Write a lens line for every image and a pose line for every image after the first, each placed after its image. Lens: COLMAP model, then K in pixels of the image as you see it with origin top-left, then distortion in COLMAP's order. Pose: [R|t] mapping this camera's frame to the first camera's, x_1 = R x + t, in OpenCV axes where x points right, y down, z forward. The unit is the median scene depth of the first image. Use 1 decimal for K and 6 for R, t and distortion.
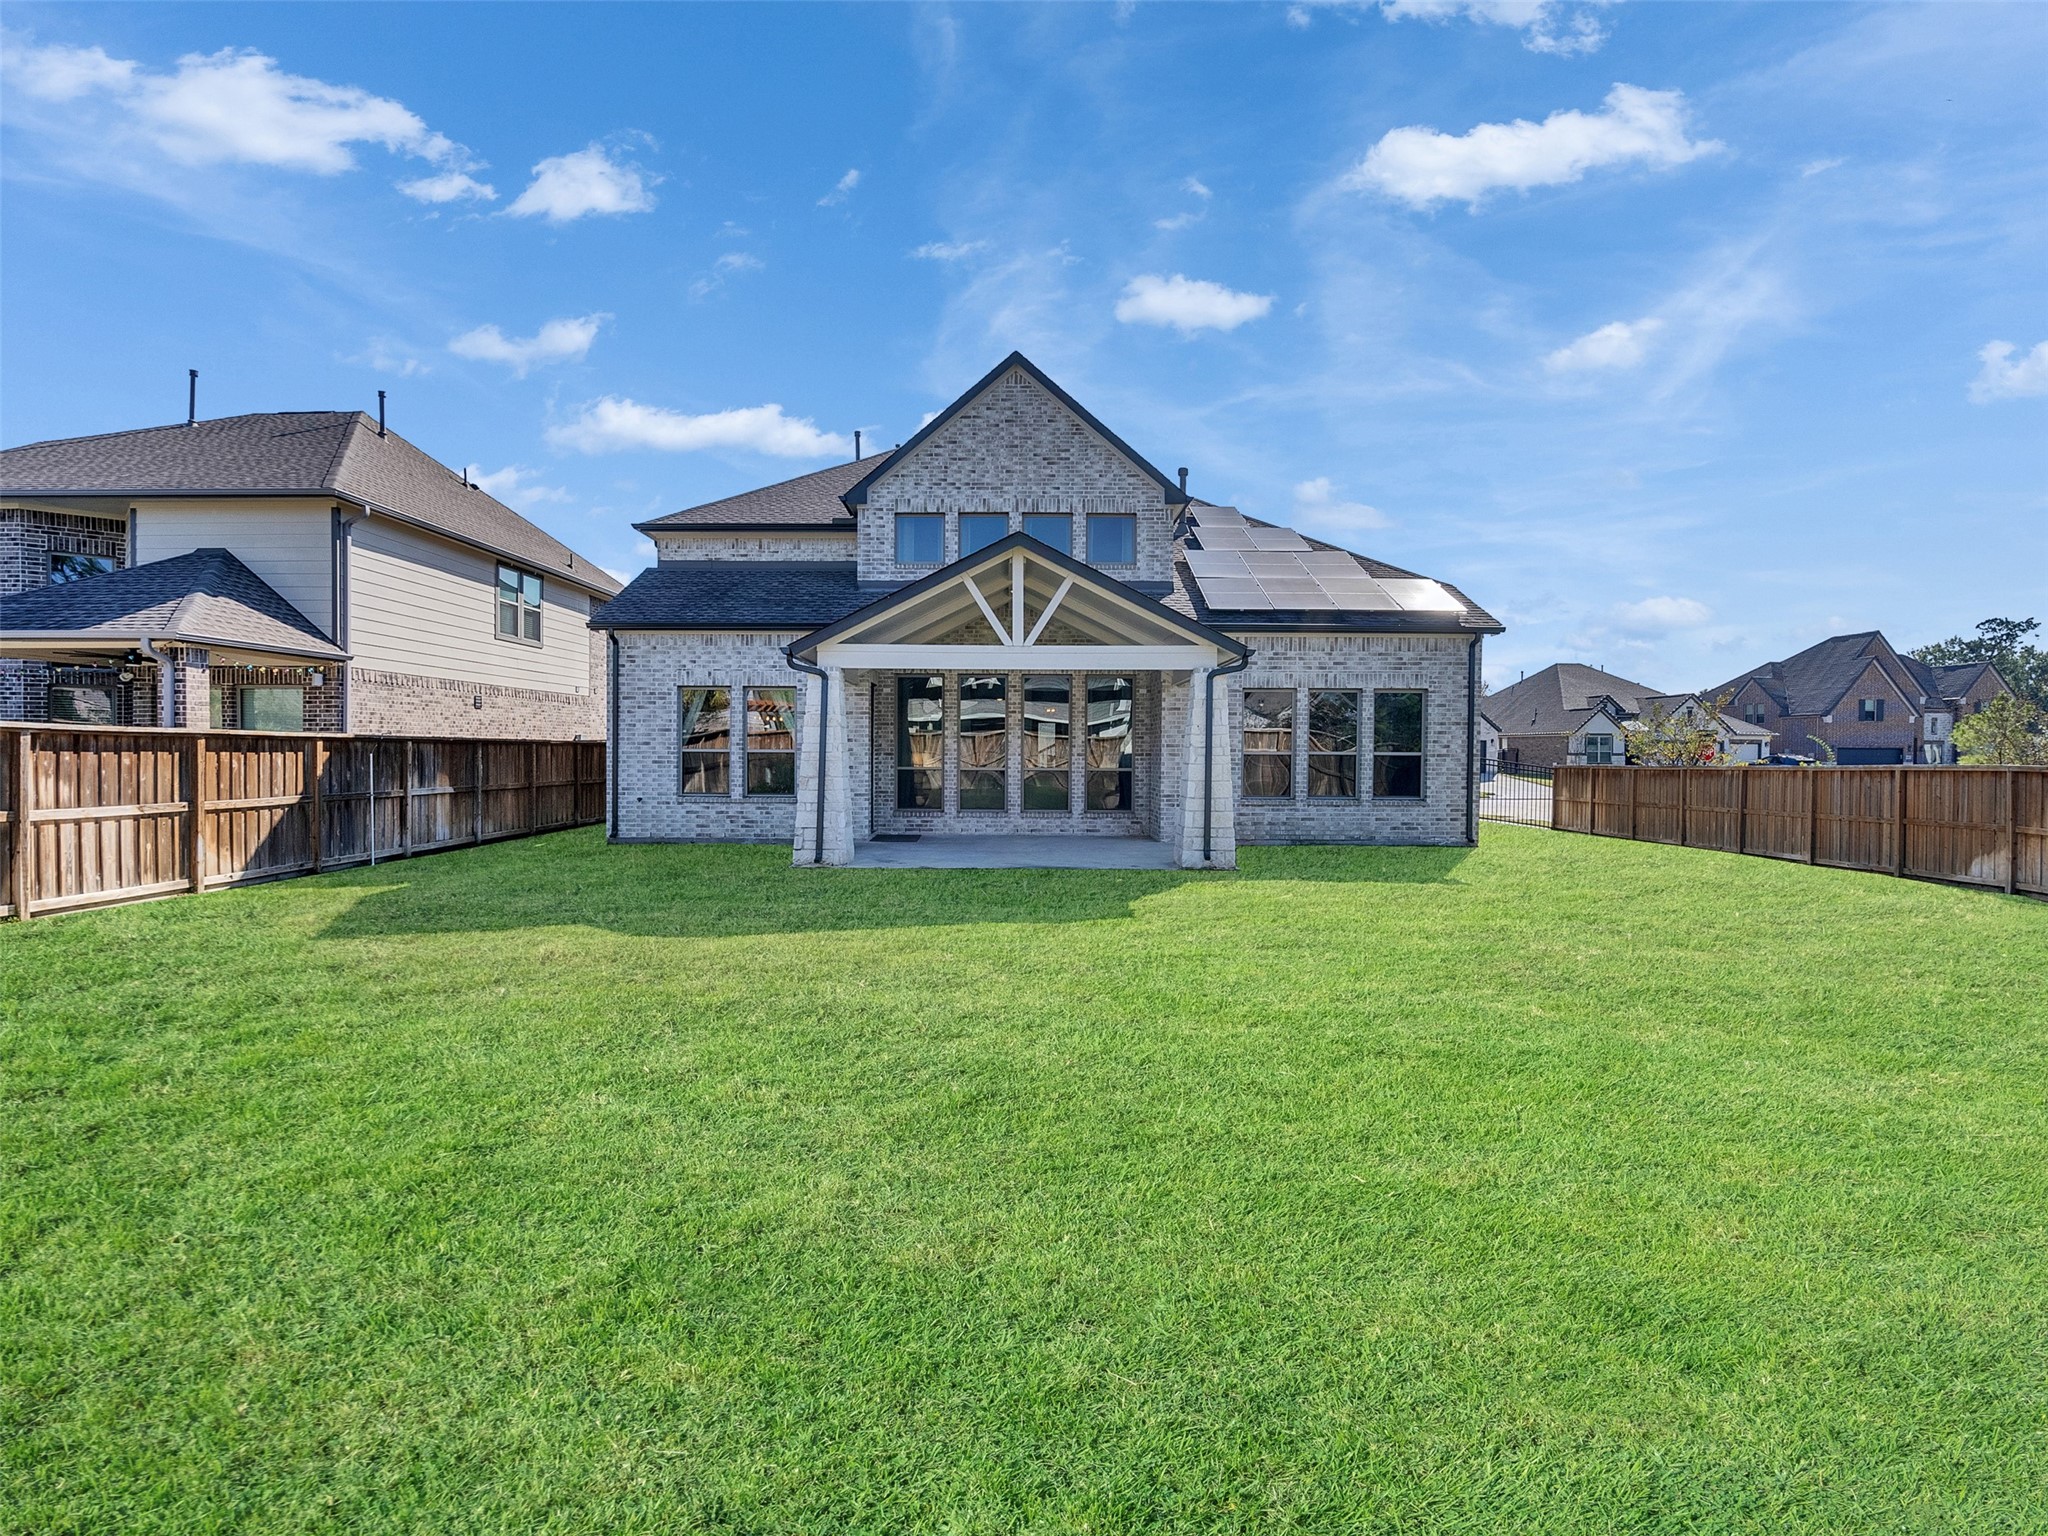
lens RADIAL K [[1044.1, 0, 1004.4], [0, 1044.1, 769.1], [0, 0, 1]] dist [-0.013168, 0.009649]
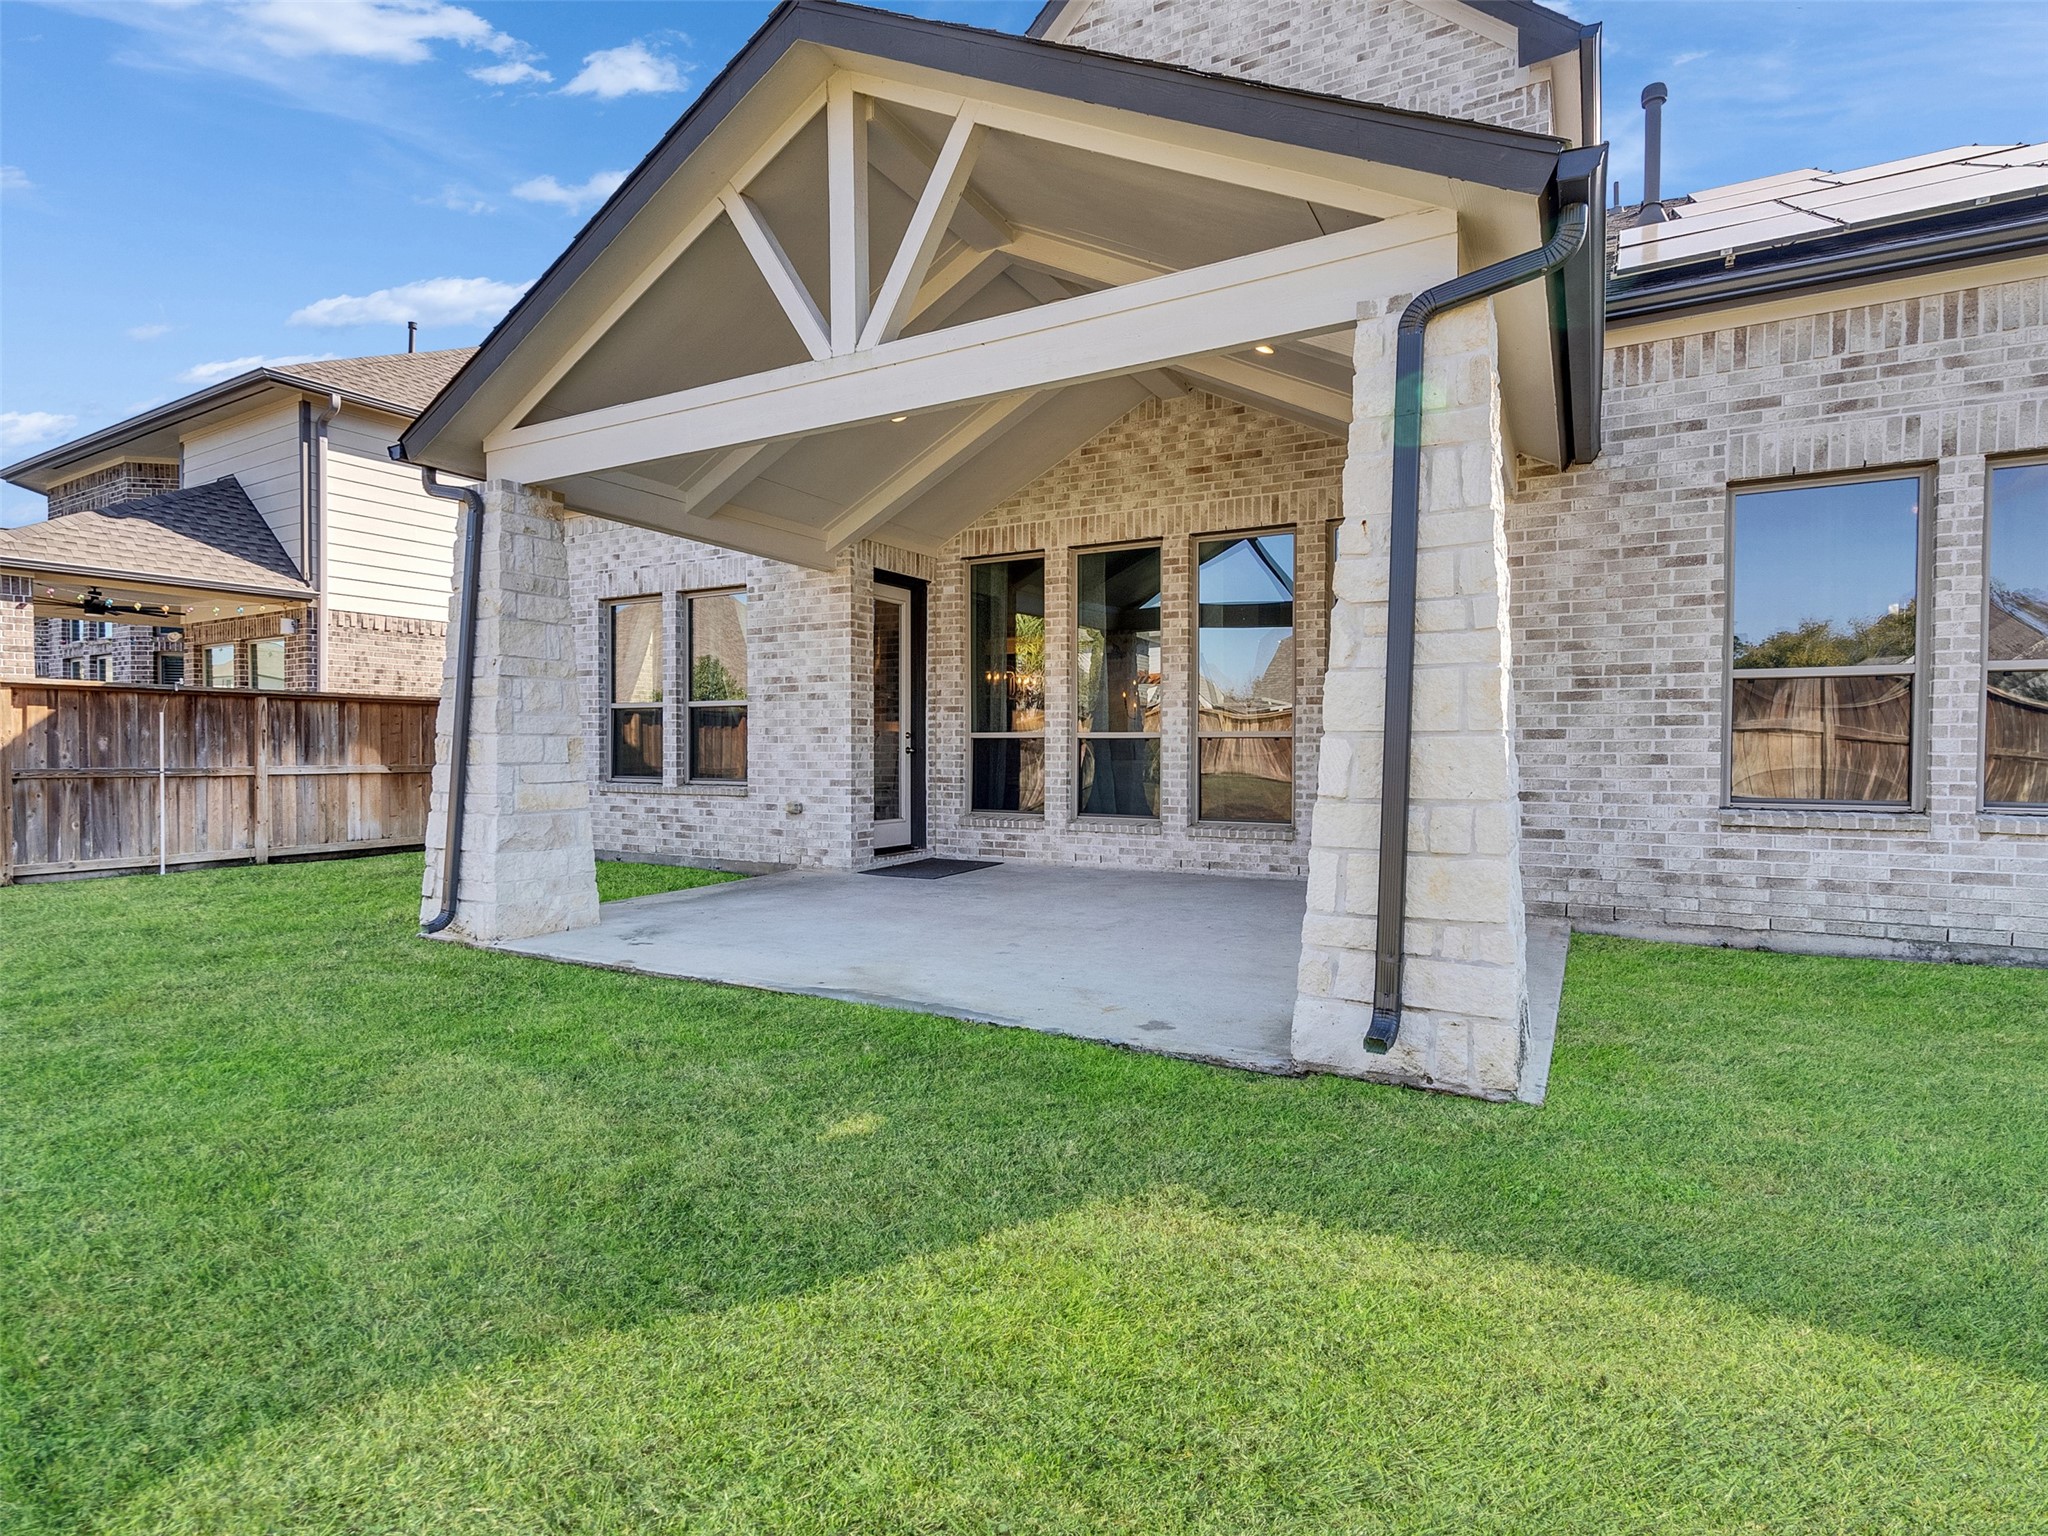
lens RADIAL K [[1044.1, 0, 1004.4], [0, 1044.1, 769.1], [0, 0, 1]] dist [-0.013168, 0.009649]
pose [[0.872964, 0.005831, -0.487751, 0.187236], [-0.005447, 0.999983, 0.002206, 0.016155], [0.487755, 0.000731, 0.872980, 0.585557]]
